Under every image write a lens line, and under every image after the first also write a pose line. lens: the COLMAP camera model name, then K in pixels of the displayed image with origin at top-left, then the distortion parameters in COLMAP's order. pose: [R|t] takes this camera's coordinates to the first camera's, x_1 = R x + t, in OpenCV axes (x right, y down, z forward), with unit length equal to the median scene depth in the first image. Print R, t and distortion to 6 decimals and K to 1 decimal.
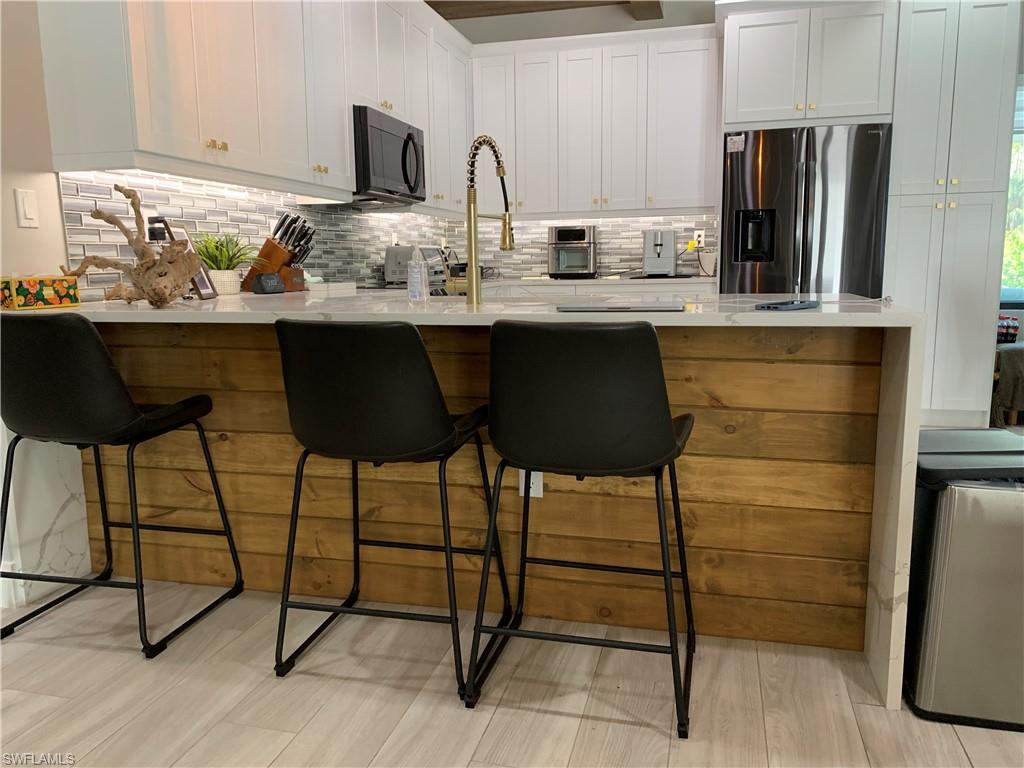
lens RADIAL K [[772.0, 0, 509.1], [0, 772.0, 386.0], [0, 0, 1]] dist [0.026312, -0.032662]
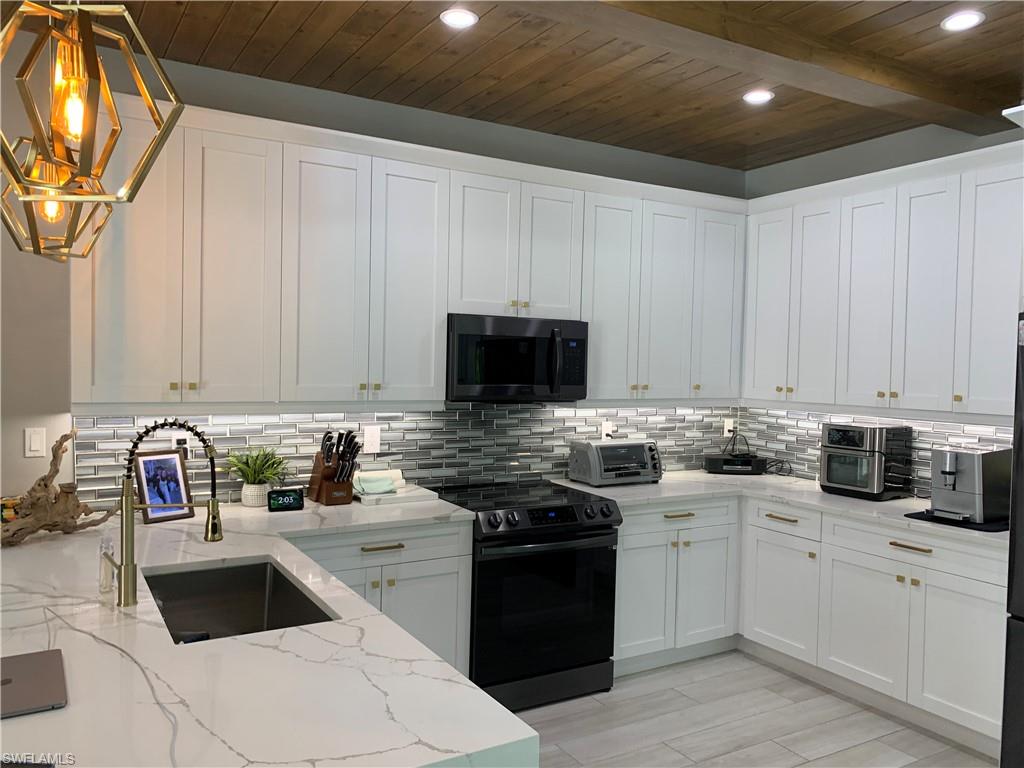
lens RADIAL K [[772.0, 0, 510.3], [0, 772.0, 384.8], [0, 0, 1]] dist [0.026312, -0.032662]
pose [[0.711001, 0.052095, -0.701258, 0.367841], [-0.142545, 0.987225, -0.071187, -0.149796], [0.688591, 0.150575, 0.709344, 0.265795]]
